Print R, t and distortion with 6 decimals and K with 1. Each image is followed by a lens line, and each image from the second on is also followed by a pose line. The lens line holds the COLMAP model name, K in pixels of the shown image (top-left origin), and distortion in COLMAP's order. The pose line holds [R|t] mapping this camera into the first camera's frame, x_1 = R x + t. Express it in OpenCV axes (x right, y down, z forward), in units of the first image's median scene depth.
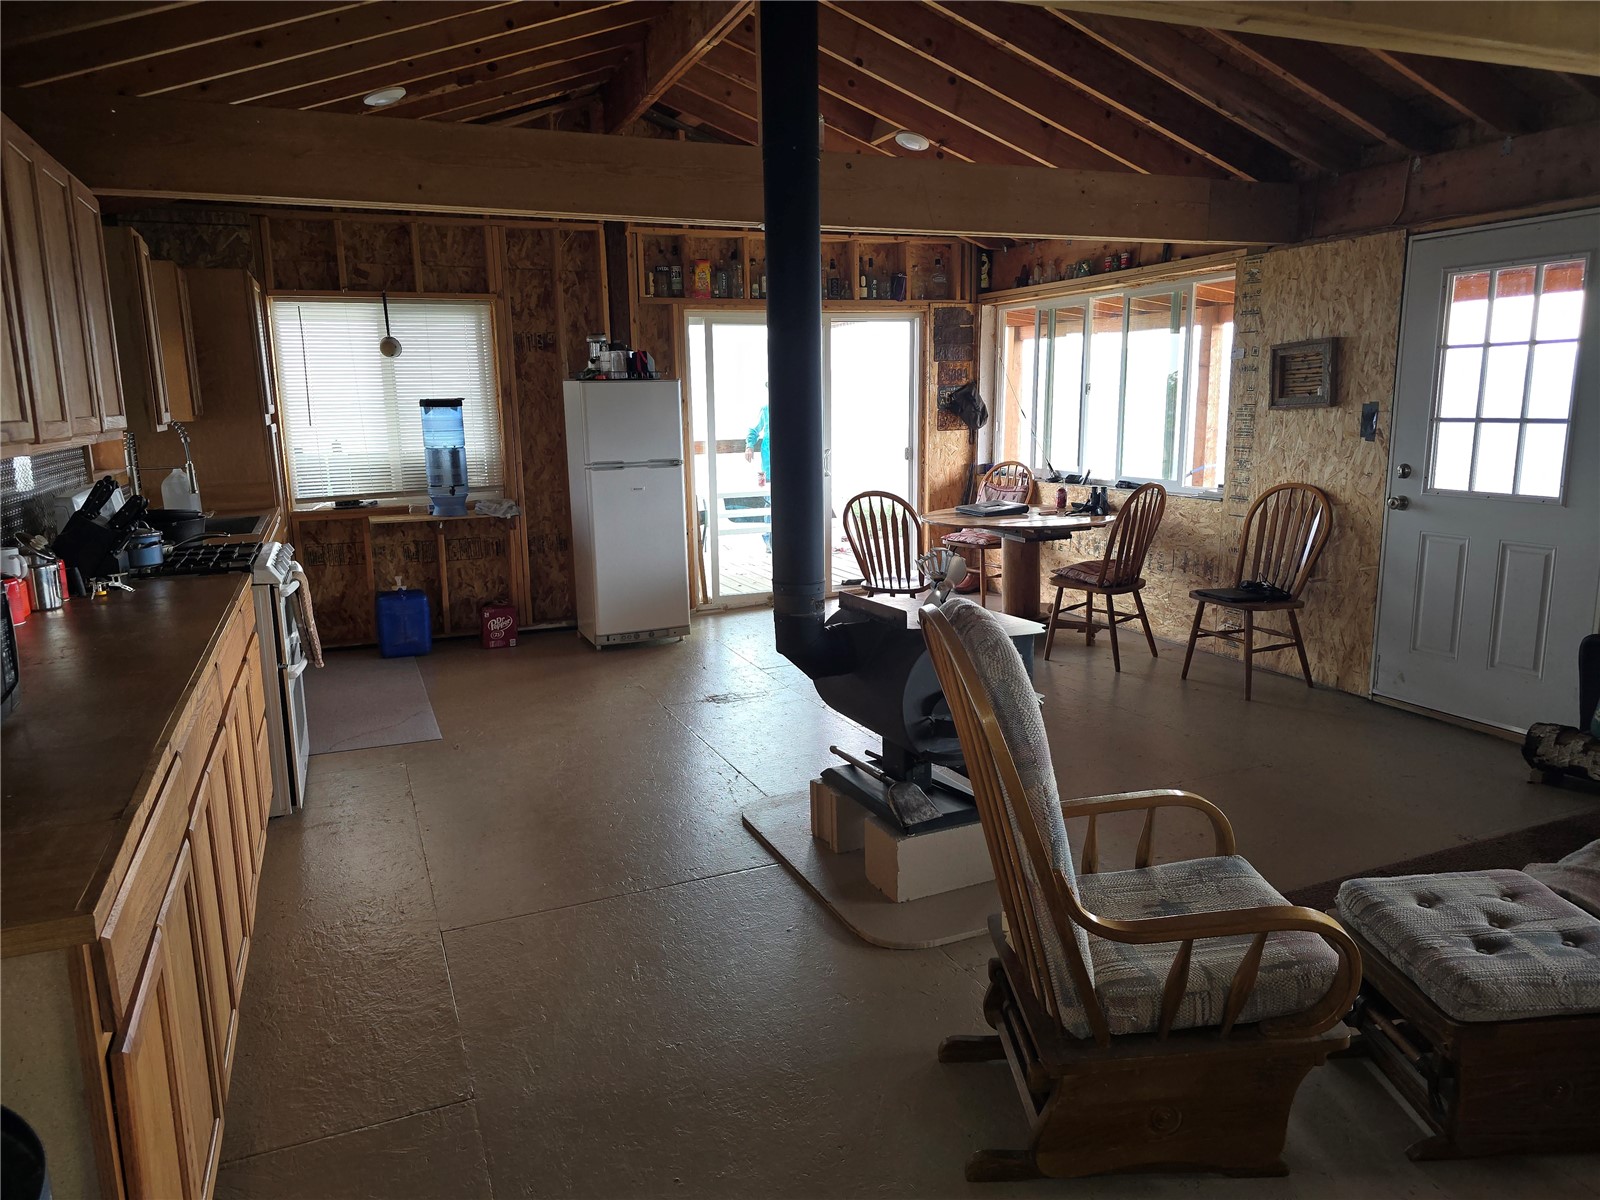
lens RADIAL K [[1074.5, 0, 807.5], [0, 1074.5, 597.5], [0, 0, 1]] dist [0.065193, -0.063032]
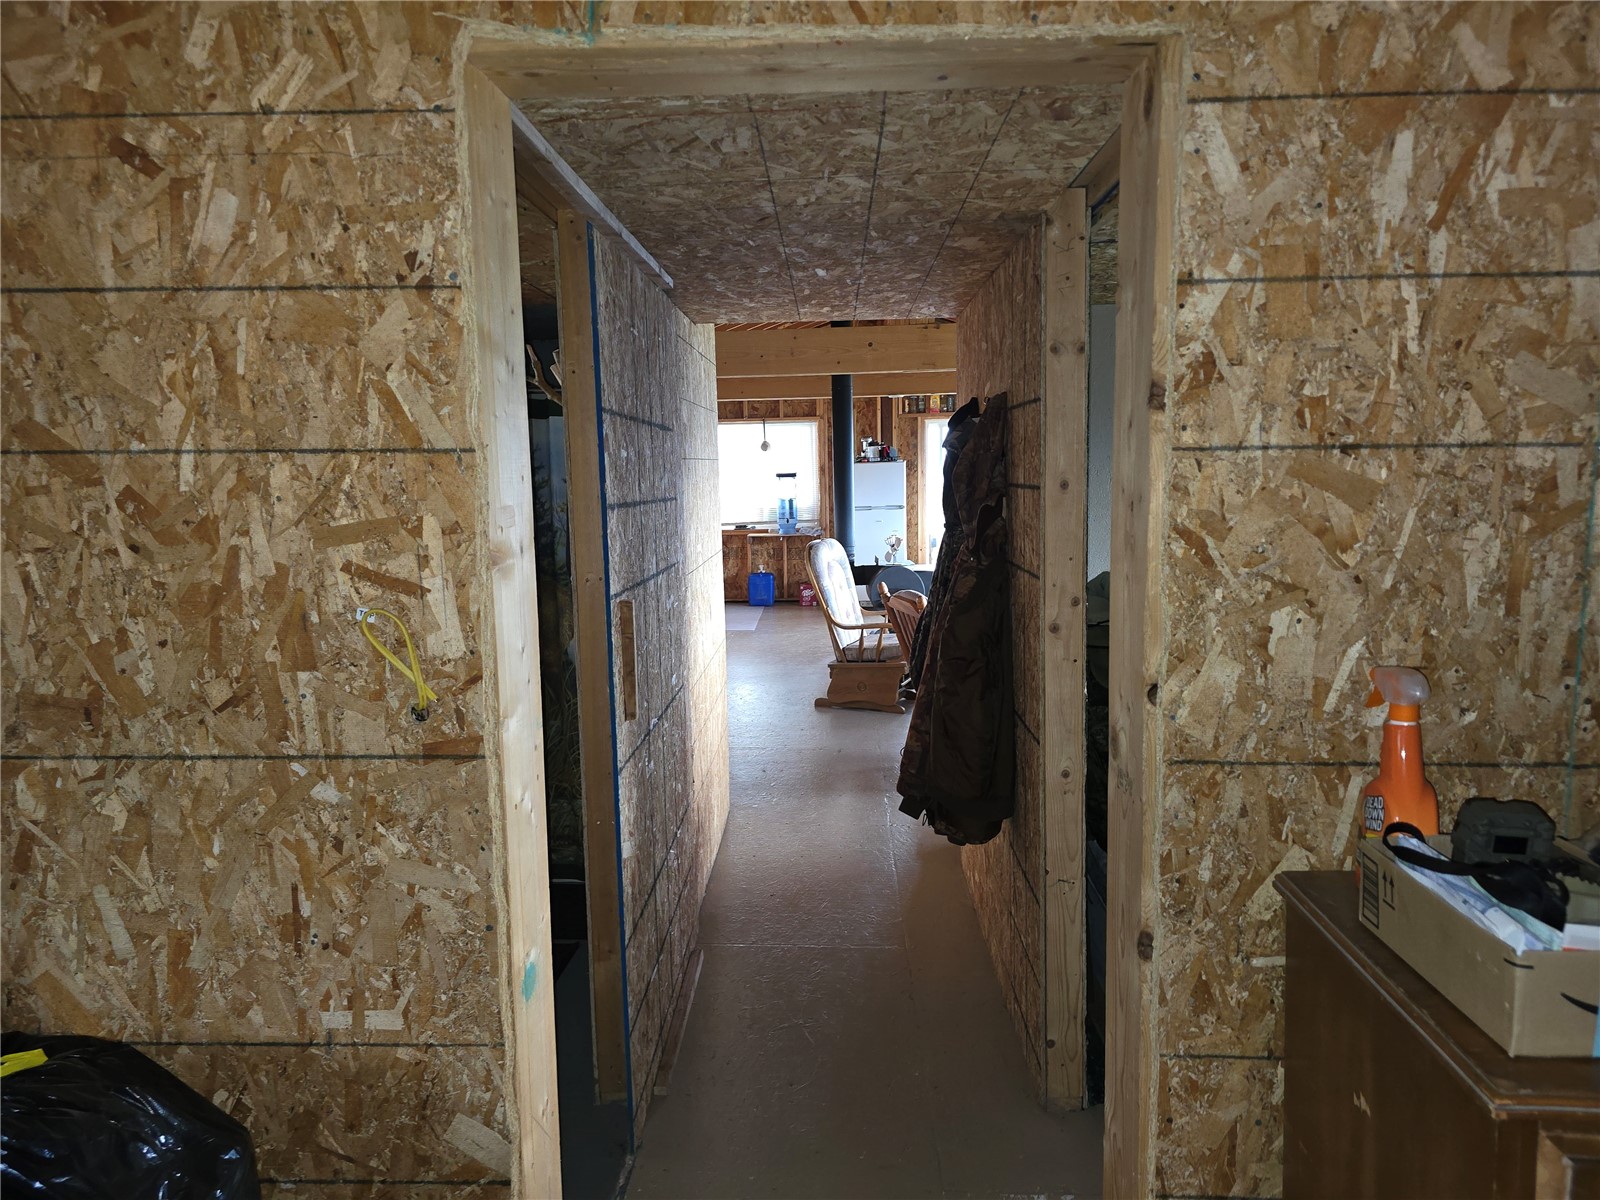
lens RADIAL K [[1074.5, 0, 804.1], [0, 1074.5, 605.8], [0, 0, 1]] dist [0.065193, -0.063032]
pose [[0.904796, 0.050535, -0.422837, 0.576065], [-0.070882, 0.996954, -0.032524, 0.125541], [0.419906, 0.059399, 0.905622, -0.788855]]
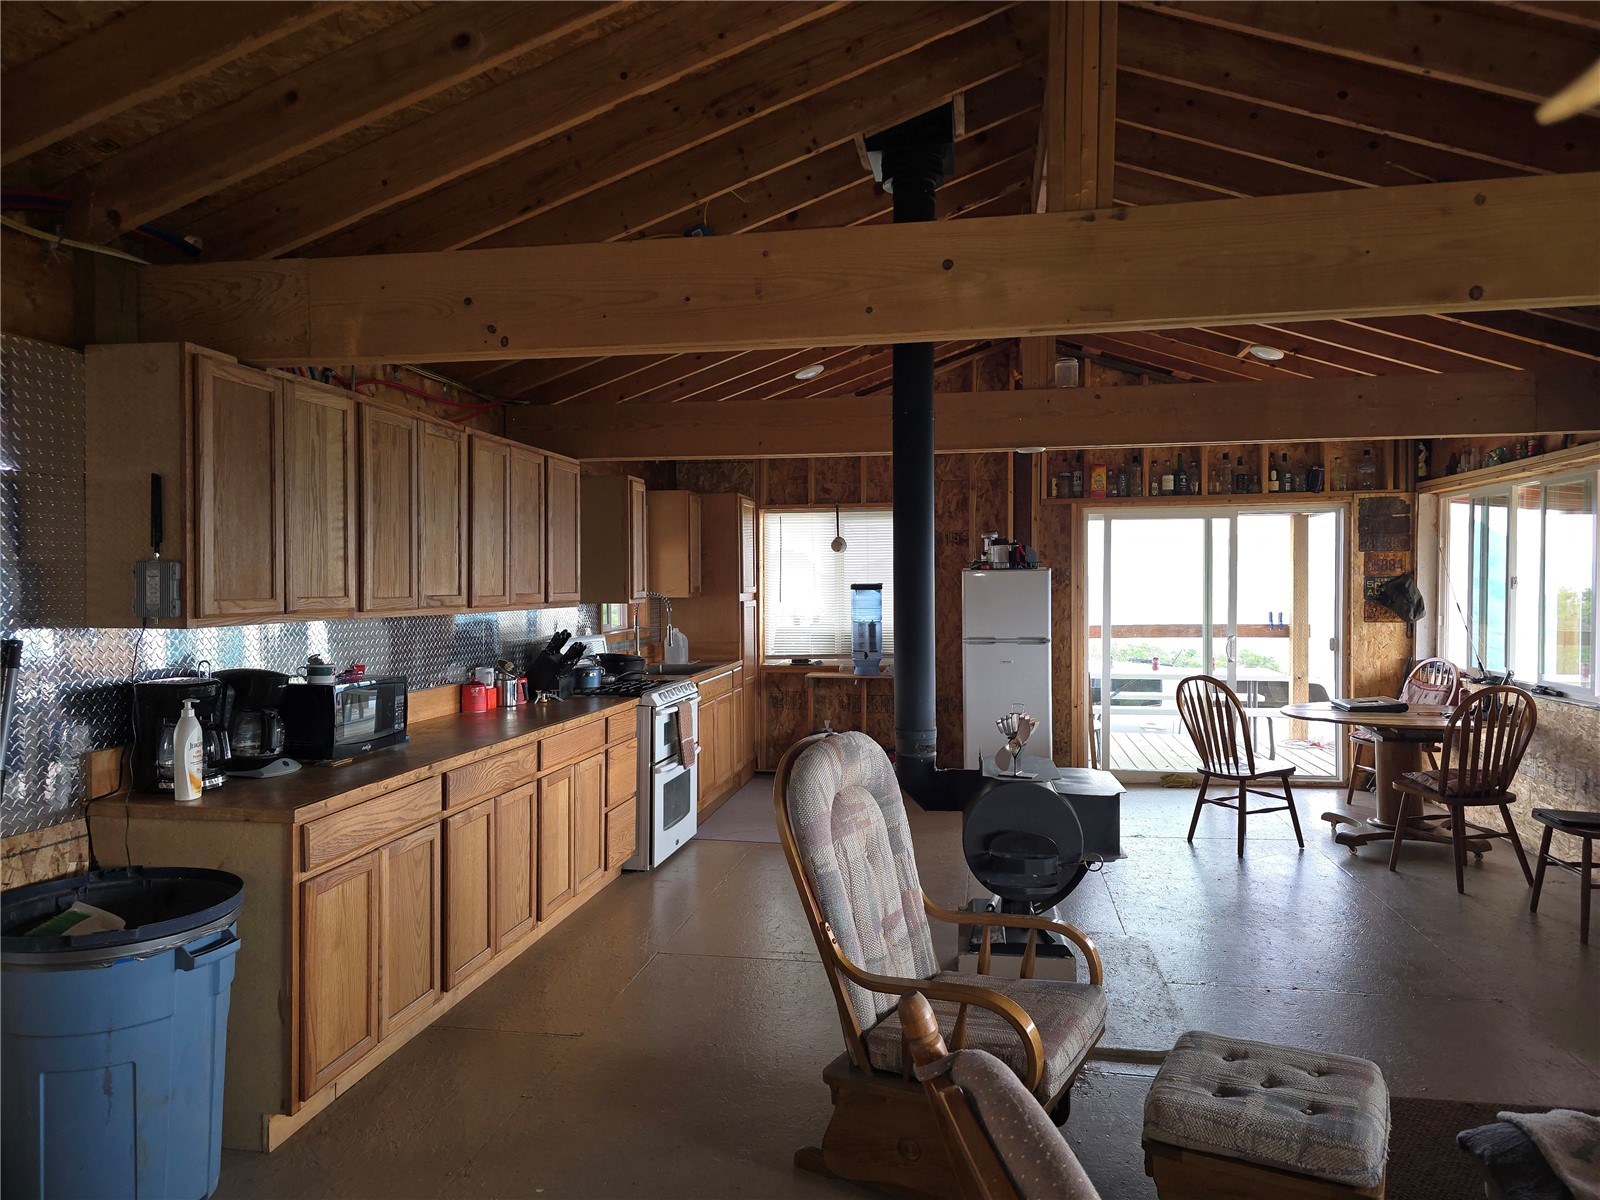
lens RADIAL K [[1074.5, 0, 811.7], [0, 1074.5, 595.4], [0, 0, 1]] dist [0.065193, -0.063032]
pose [[0.840049, 0.022088, -0.542061, 0.331037], [-0.112549, 0.984528, -0.134303, 0.007893], [0.530708, 0.173830, 0.829537, -0.086423]]
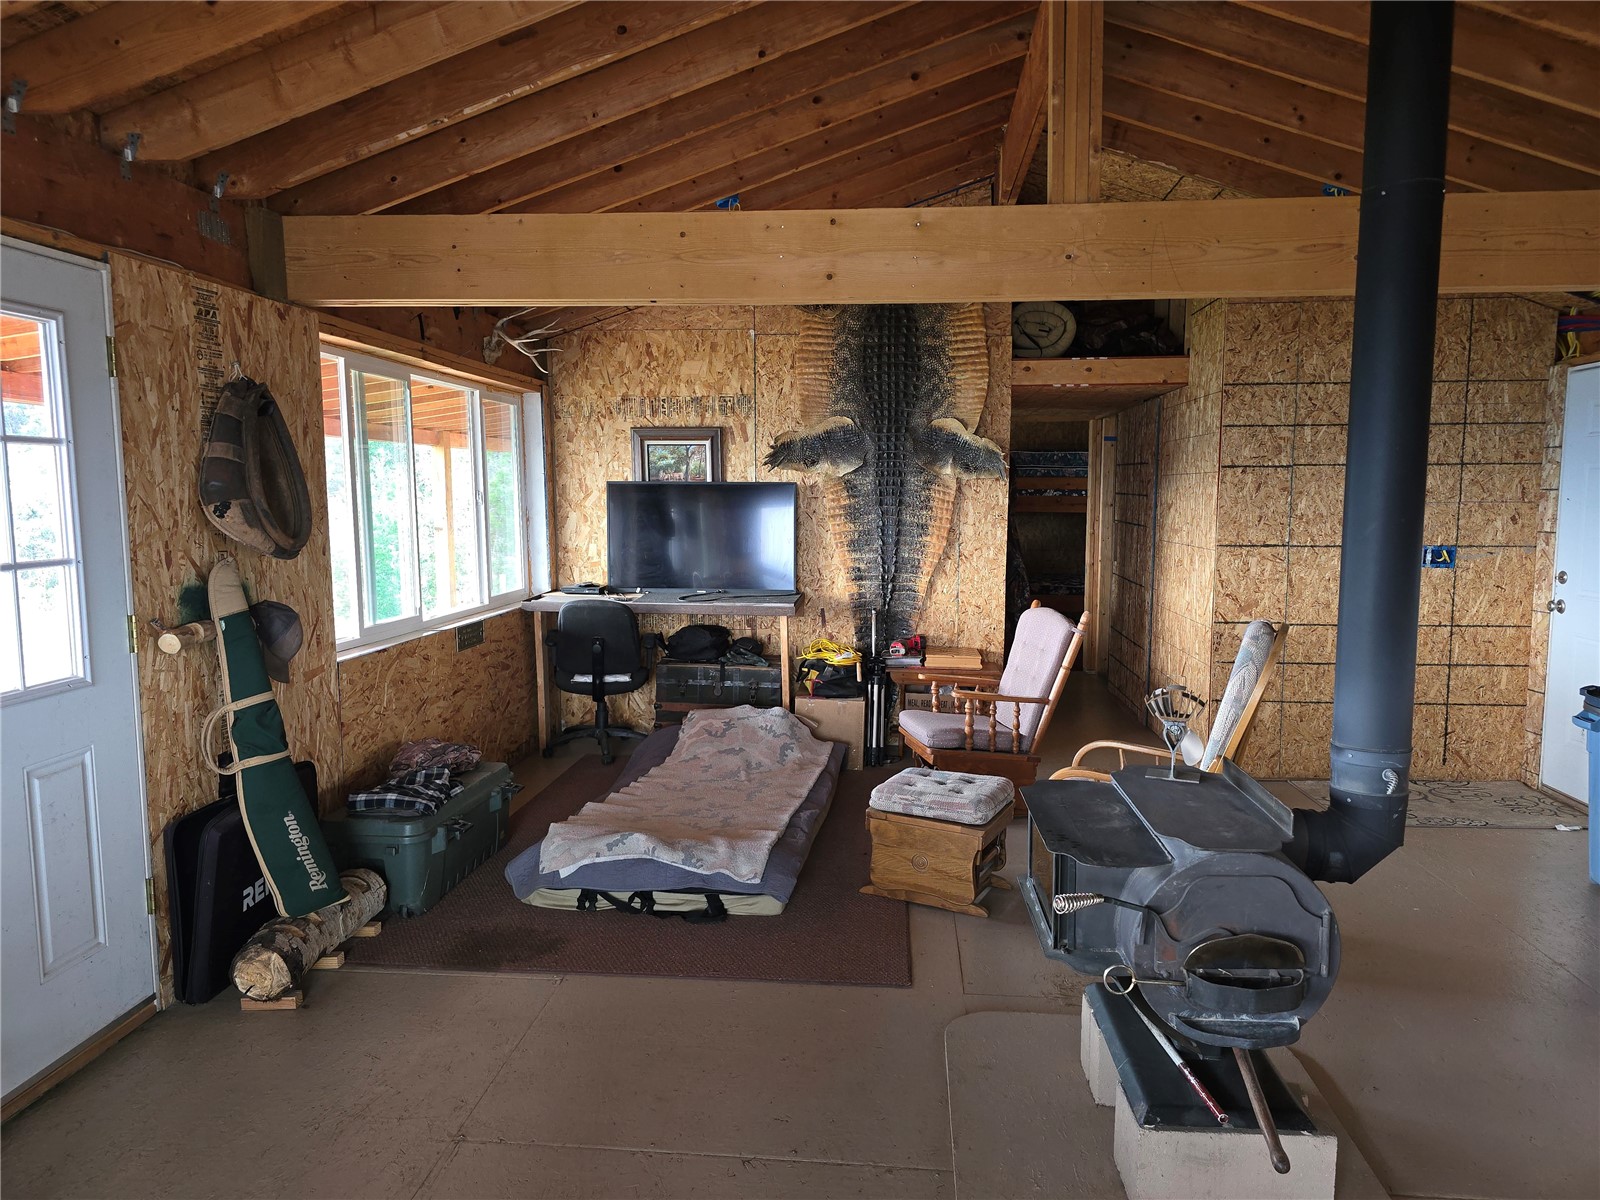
lens RADIAL K [[1074.5, 0, 807.5], [0, 1074.5, 602.4], [0, 0, 1]] dist [0.065193, -0.063032]
pose [[-0.879181, -0.034714, 0.475222, -0.011292], [0.101752, 0.960659, 0.258419, -0.200346], [-0.465497, 0.275552, -0.841061, 1.030350]]
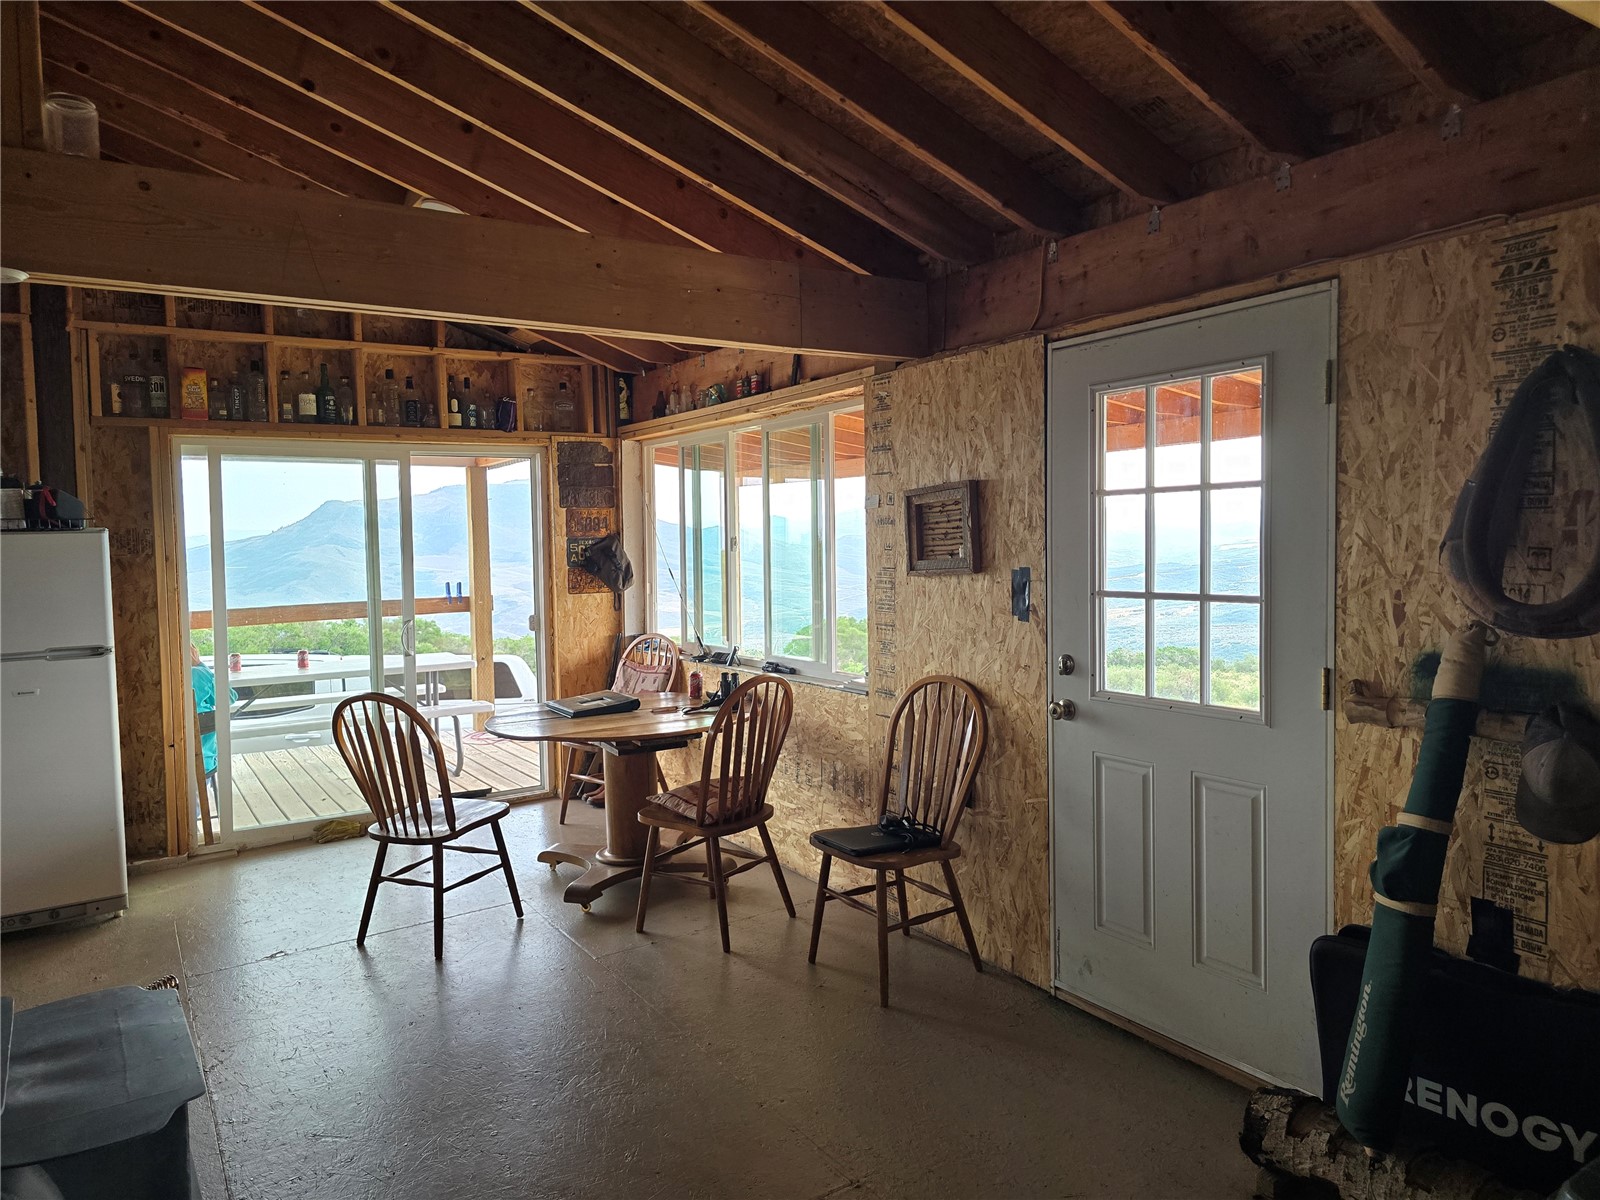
lens RADIAL K [[1074.5, 0, 819.5], [0, 1074.5, 591.2], [0, 0, 1]] dist [0.065193, -0.063032]
pose [[0.984957, -0.007852, 0.172623, 0.236196], [0.032008, 0.989970, -0.137603, -0.063223], [-0.169811, 0.141058, 0.975329, 0.297337]]
